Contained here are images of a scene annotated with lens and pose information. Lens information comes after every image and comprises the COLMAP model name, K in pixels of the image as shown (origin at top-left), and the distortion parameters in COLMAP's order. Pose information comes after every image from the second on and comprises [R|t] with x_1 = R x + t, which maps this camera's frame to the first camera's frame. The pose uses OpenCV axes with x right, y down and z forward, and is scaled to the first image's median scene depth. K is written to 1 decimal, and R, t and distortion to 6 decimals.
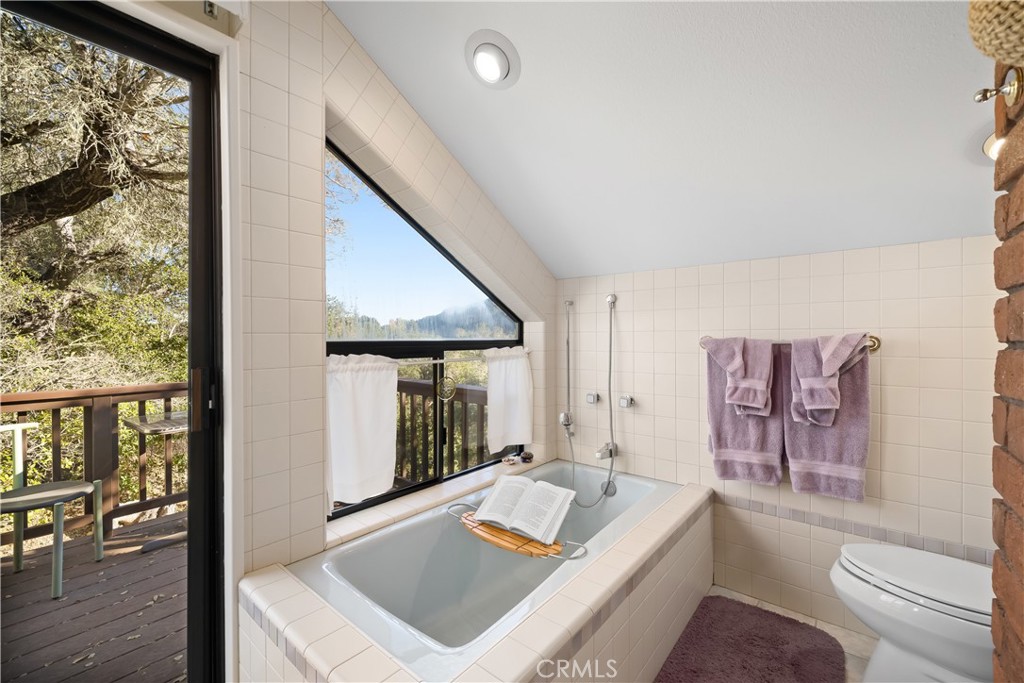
lens RADIAL K [[423.4, 0, 506.5], [0, 423.4, 338.0], [0, 0, 1]] dist [-0.002673, 0.000273]
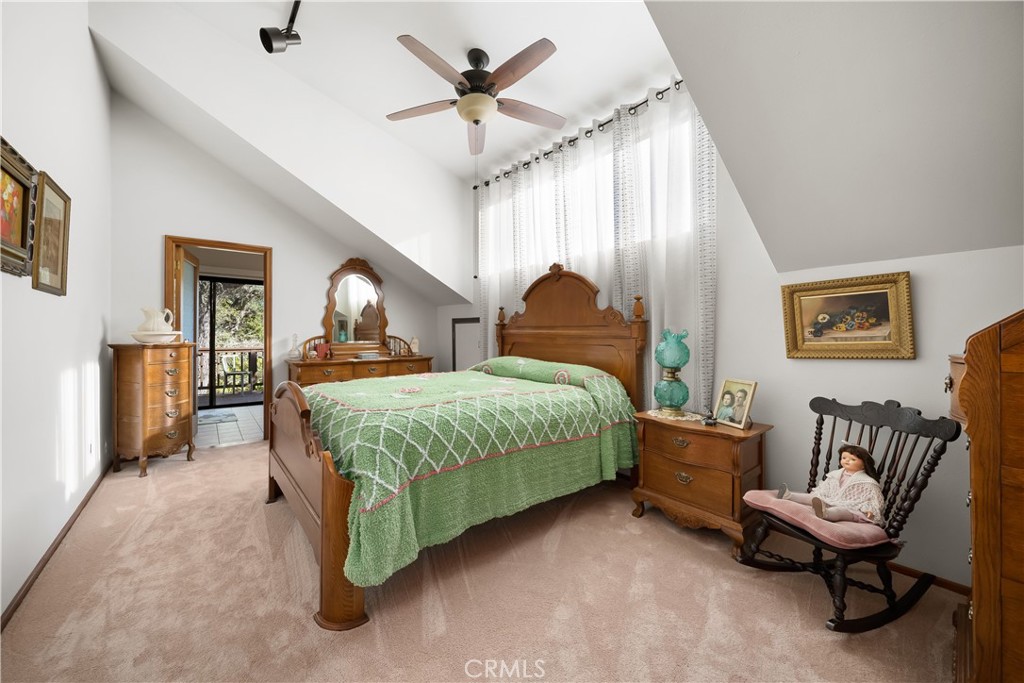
lens RADIAL K [[381.5, 0, 507.4], [0, 381.5, 334.1], [0, 0, 1]] dist [-0.009072, 0.000310]
pose [[0.981099, -0.000076, -0.193507, 0.853389], [-0.000544, 0.999995, -0.003147, 0.012562], [0.193506, 0.003193, 0.981094, -0.833076]]
